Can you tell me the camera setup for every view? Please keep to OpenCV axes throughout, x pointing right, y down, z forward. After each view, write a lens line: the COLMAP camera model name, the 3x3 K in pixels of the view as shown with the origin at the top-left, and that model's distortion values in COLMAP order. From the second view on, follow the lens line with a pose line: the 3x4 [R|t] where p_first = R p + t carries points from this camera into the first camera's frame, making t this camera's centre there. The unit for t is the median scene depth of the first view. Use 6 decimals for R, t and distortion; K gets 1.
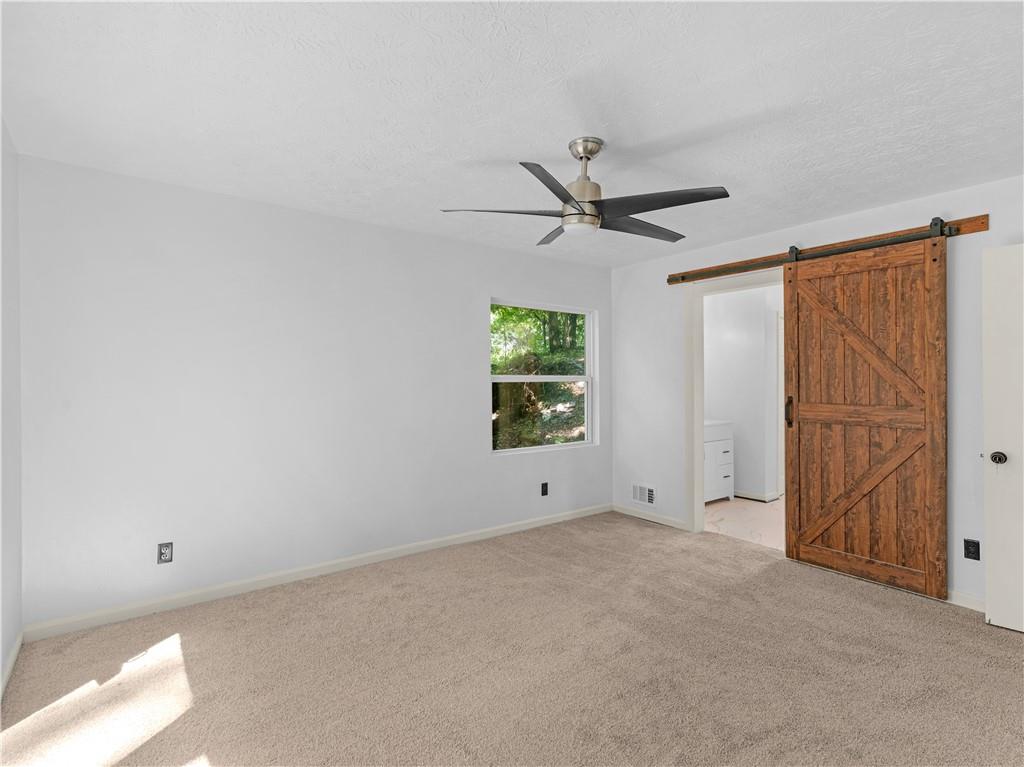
lens RADIAL K [[515.6, 0, 507.2], [0, 515.6, 381.7], [0, 0, 1]] dist [0.004731, -0.001037]
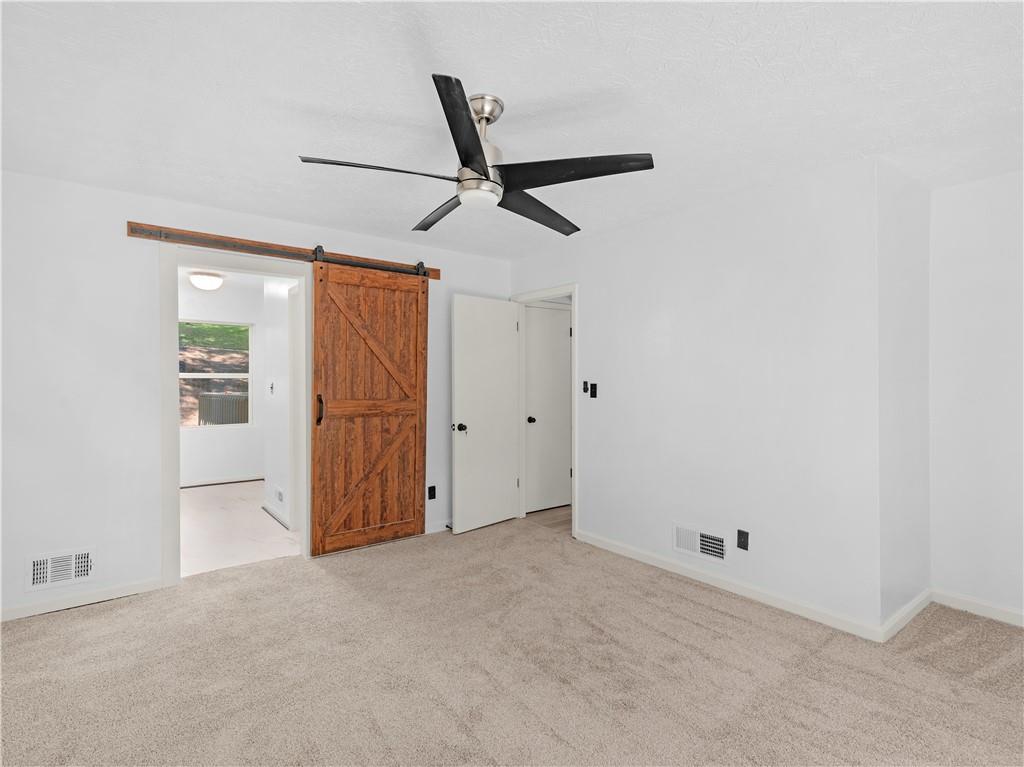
lens RADIAL K [[515.6, 0, 512.4], [0, 515.6, 382.3], [0, 0, 1]] dist [0.004731, -0.001037]
pose [[-0.030284, -0.005400, 0.999527, -0.511059], [0.005459, 0.999970, 0.005567, 0.001313], [-0.999526, 0.005625, -0.030254, 0.712549]]
